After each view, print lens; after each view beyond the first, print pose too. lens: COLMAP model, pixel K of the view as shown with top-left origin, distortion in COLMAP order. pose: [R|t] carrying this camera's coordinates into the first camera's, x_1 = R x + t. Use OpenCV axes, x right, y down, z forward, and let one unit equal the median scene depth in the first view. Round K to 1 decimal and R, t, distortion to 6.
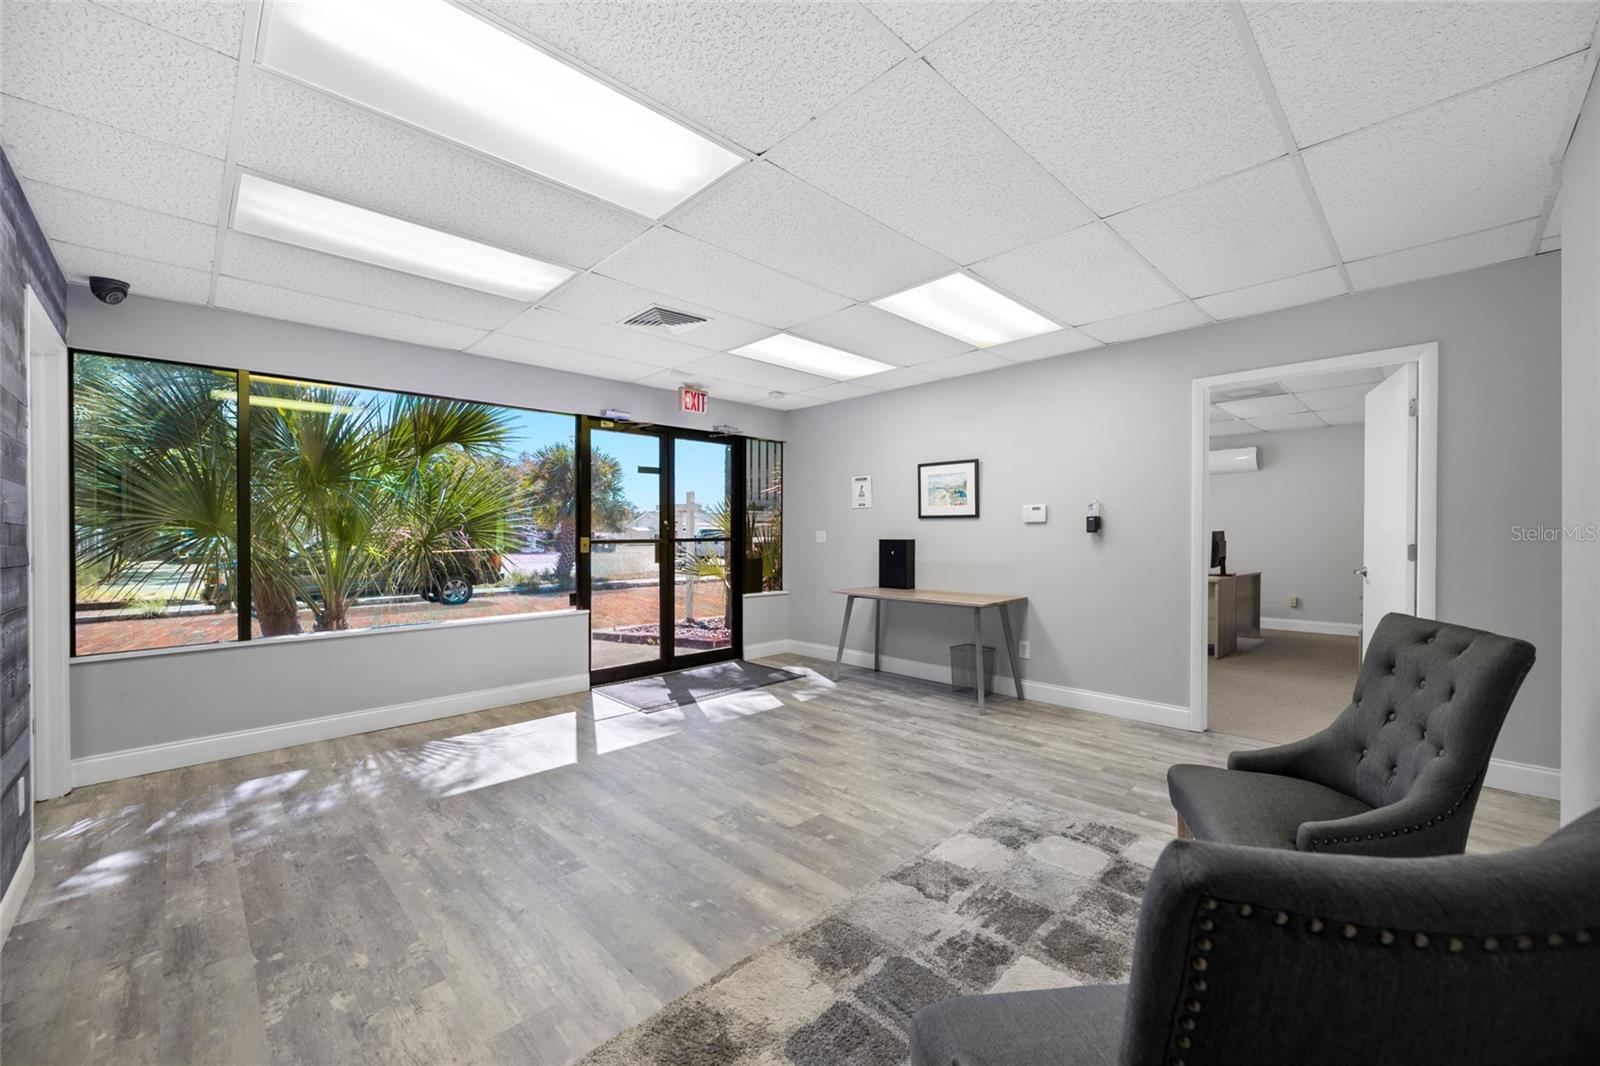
lens RADIAL K [[636.7, 0, 805.5], [0, 636.7, 538.9], [0, 0, 1]] dist [0.000662, -0.000602]
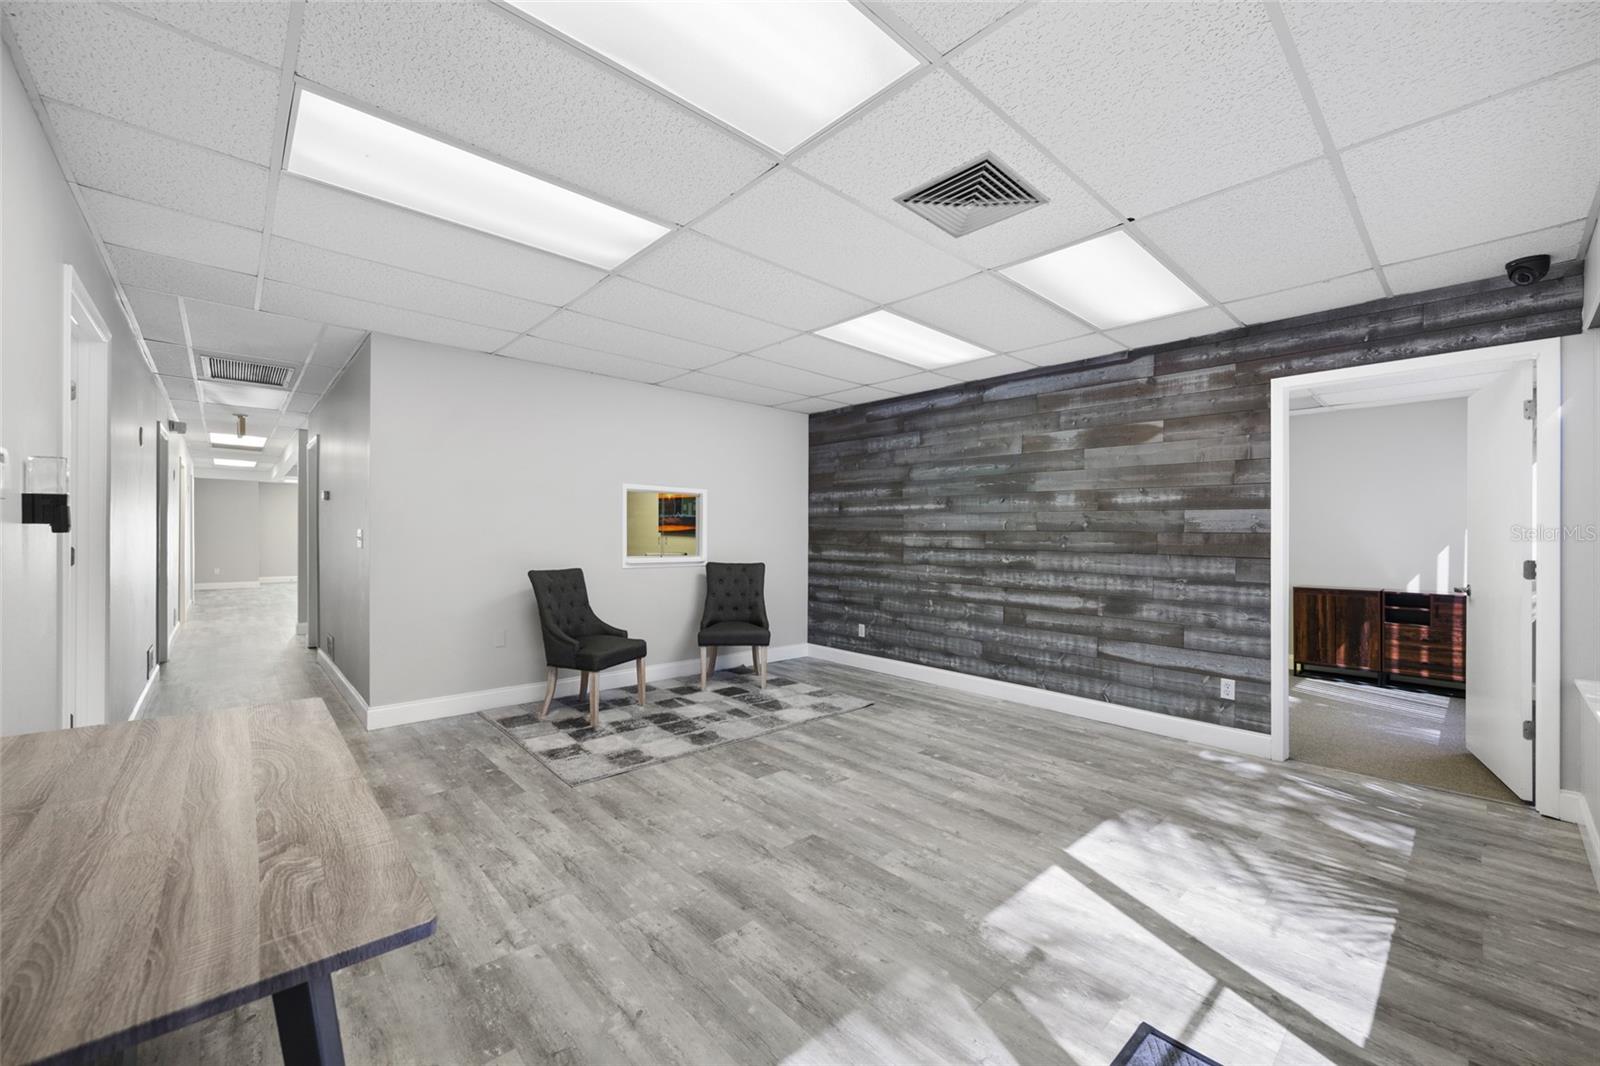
lens RADIAL K [[636.7, 0, 796.7], [0, 636.7, 534.7], [0, 0, 1]] dist [0.000662, -0.000602]
pose [[-0.998829, -0.002875, 0.048287, -0.097909], [-0.002680, 0.999988, 0.004093, -0.018726], [-0.048298, 0.003959, -0.998825, 2.053141]]
